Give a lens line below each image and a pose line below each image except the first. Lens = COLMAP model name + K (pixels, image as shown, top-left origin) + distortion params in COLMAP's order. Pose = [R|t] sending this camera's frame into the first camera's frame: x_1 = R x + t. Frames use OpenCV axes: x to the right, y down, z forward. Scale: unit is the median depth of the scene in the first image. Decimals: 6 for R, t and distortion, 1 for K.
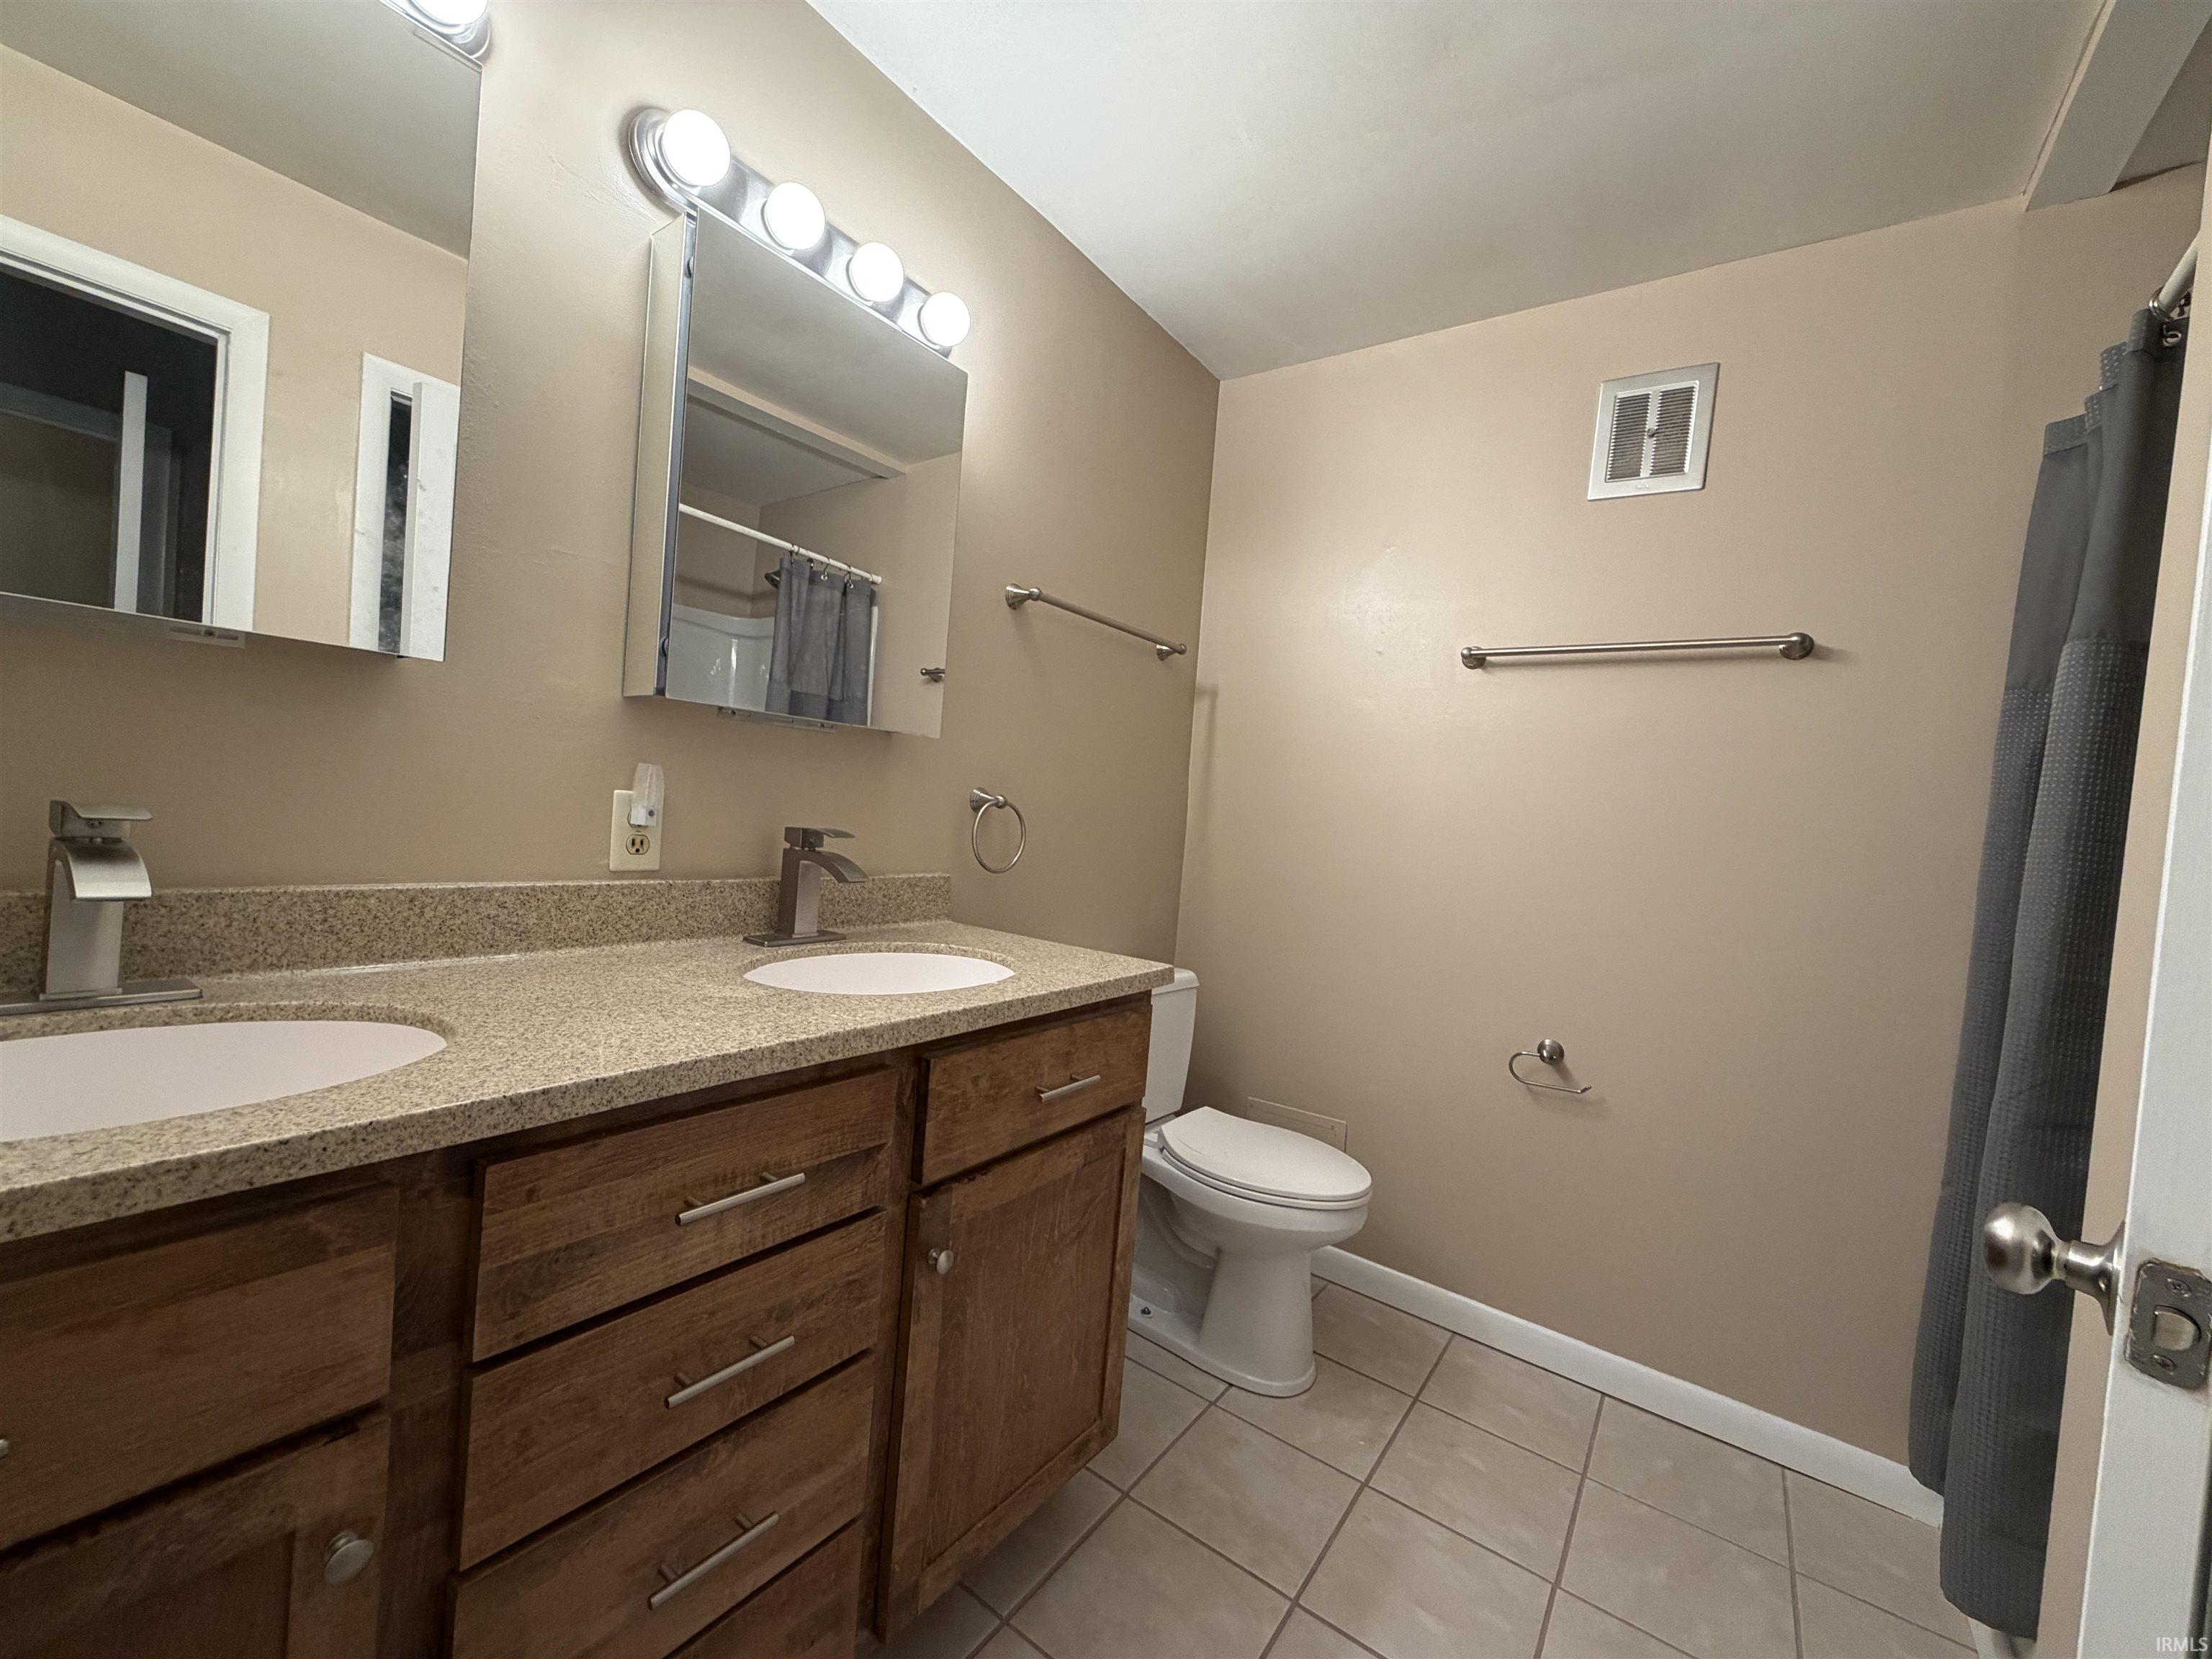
lens RADIAL K [[881.9, 0, 1108.5], [0, 881.9, 837.0], [0, 0, 1]] dist [0.000383, 0.000287]
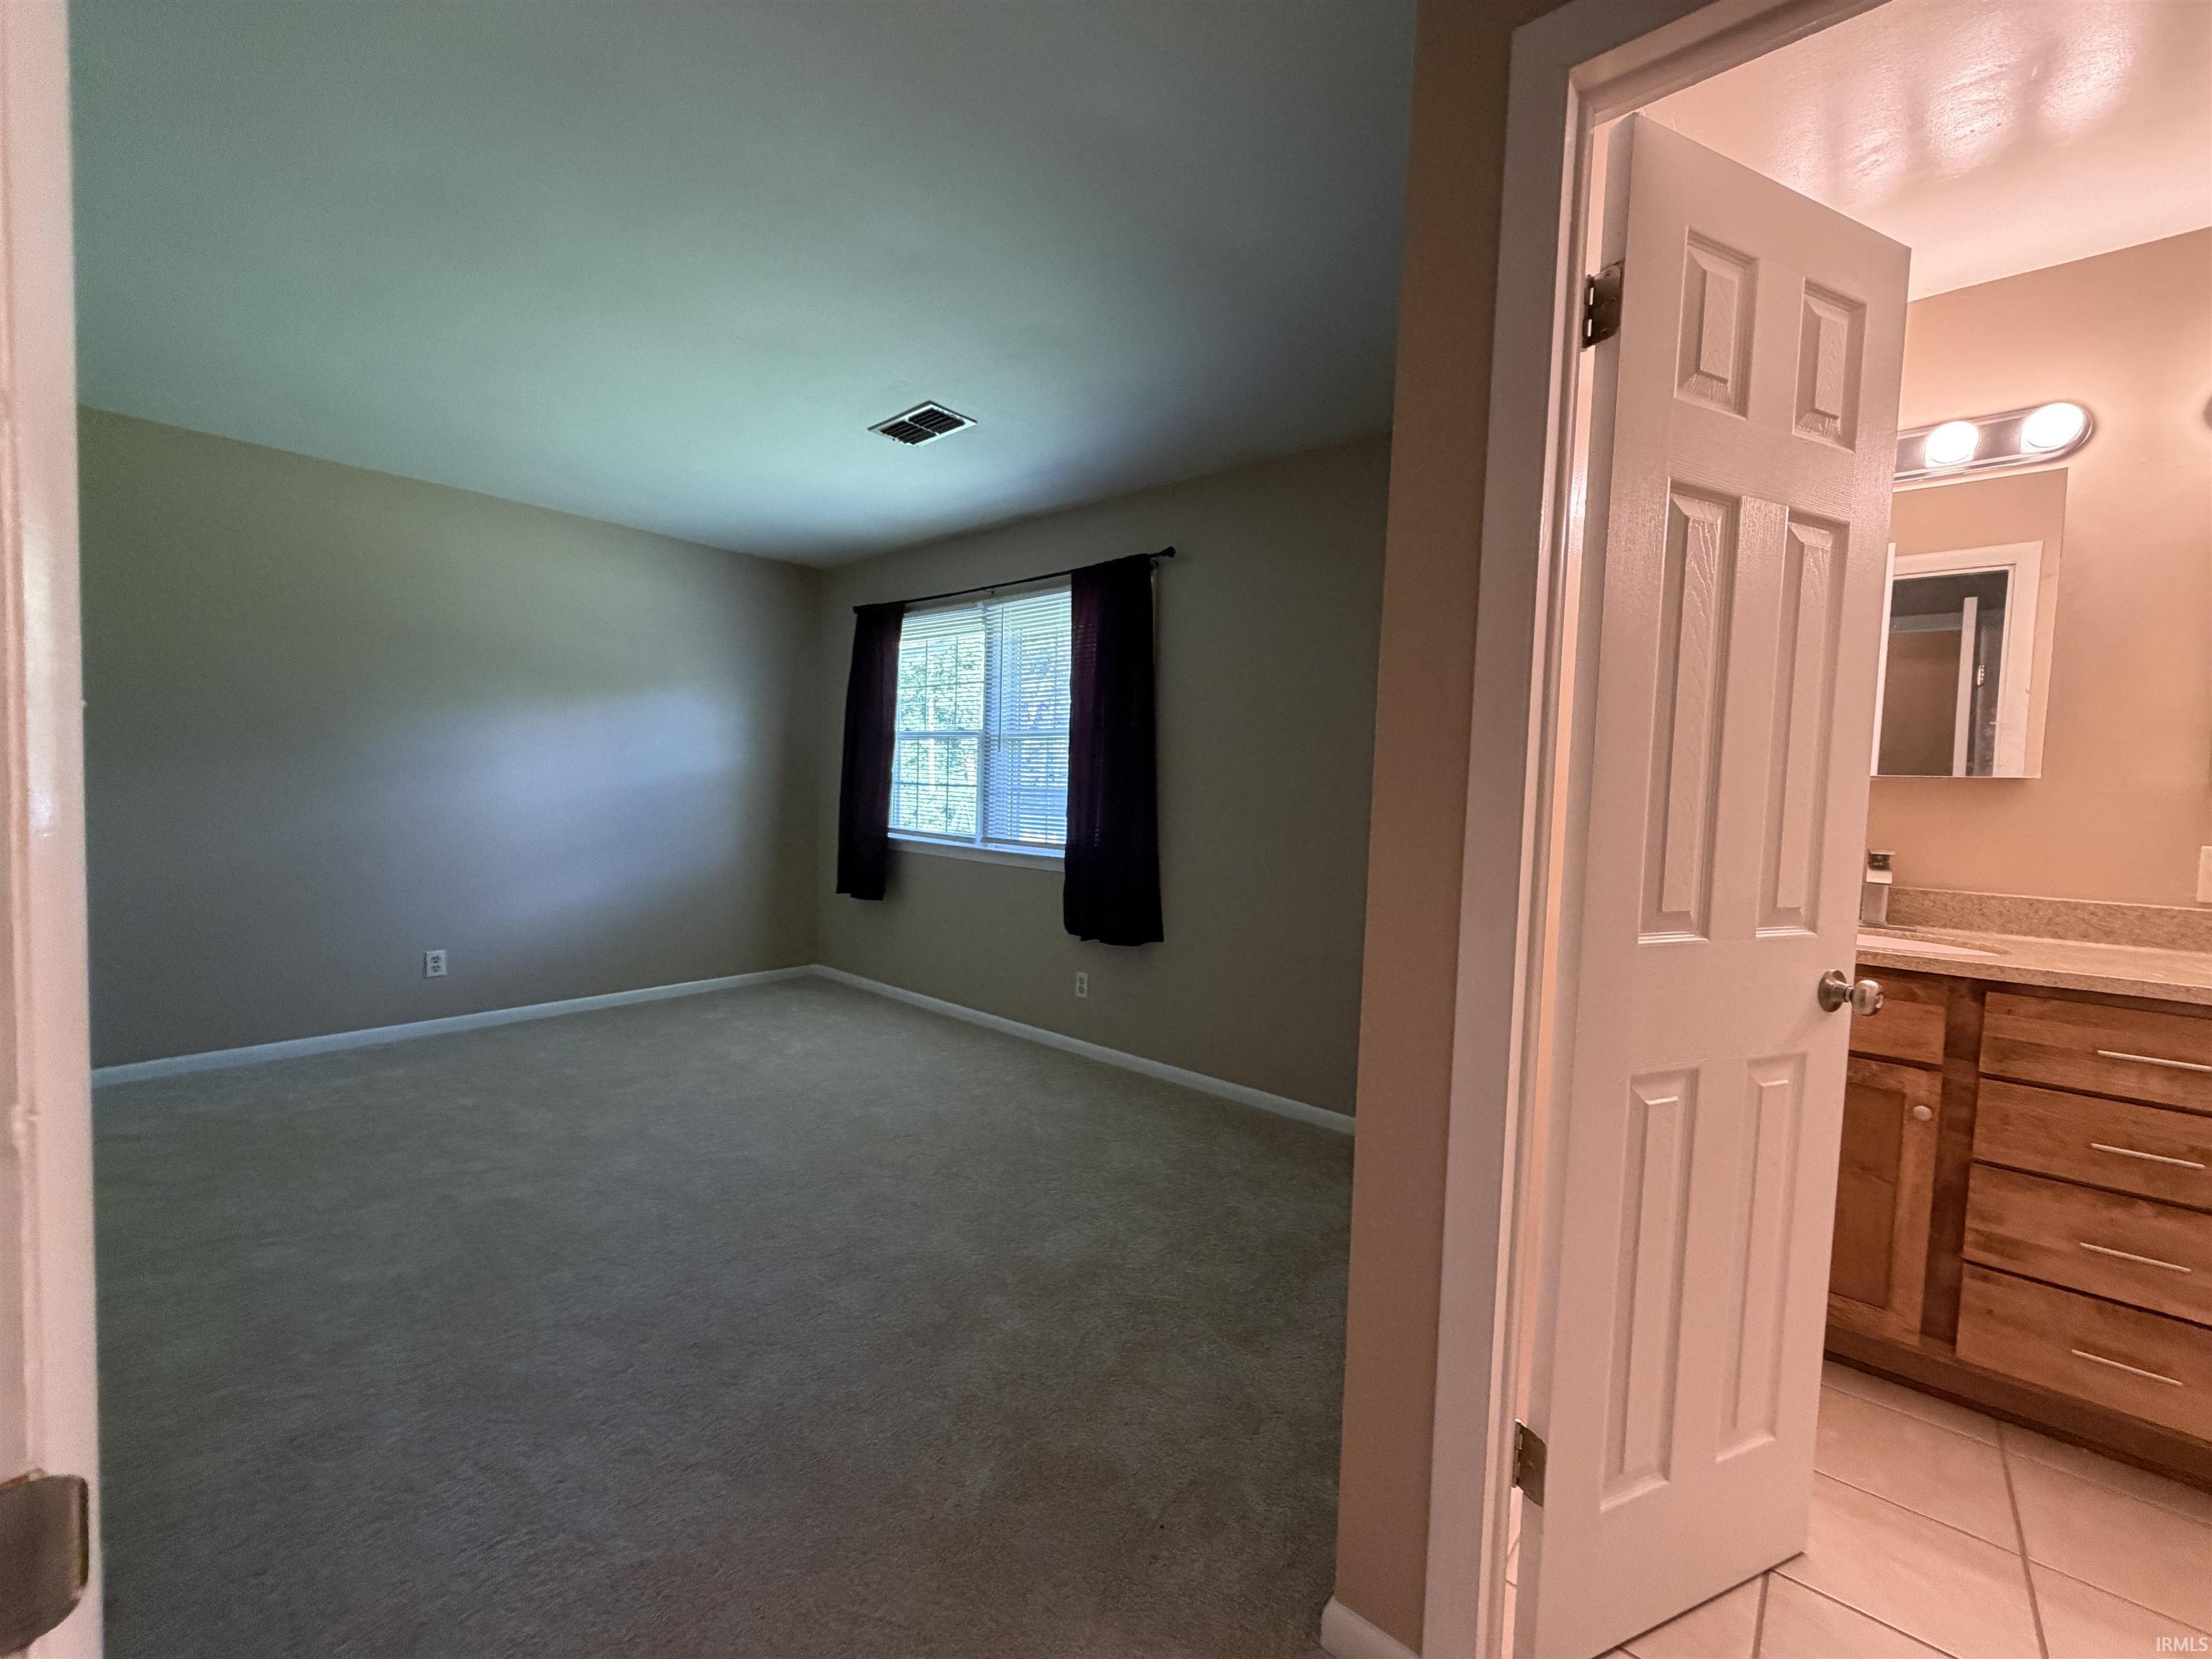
lens RADIAL K [[881.9, 0, 1110.7], [0, 881.9, 826.3], [0, 0, 1]] dist [0.000383, 0.000287]
pose [[-0.082040, -0.033943, -0.996051, 1.887687], [-0.070521, 0.997112, -0.028171, 0.149509], [0.994131, 0.067931, -0.084197, -1.204564]]
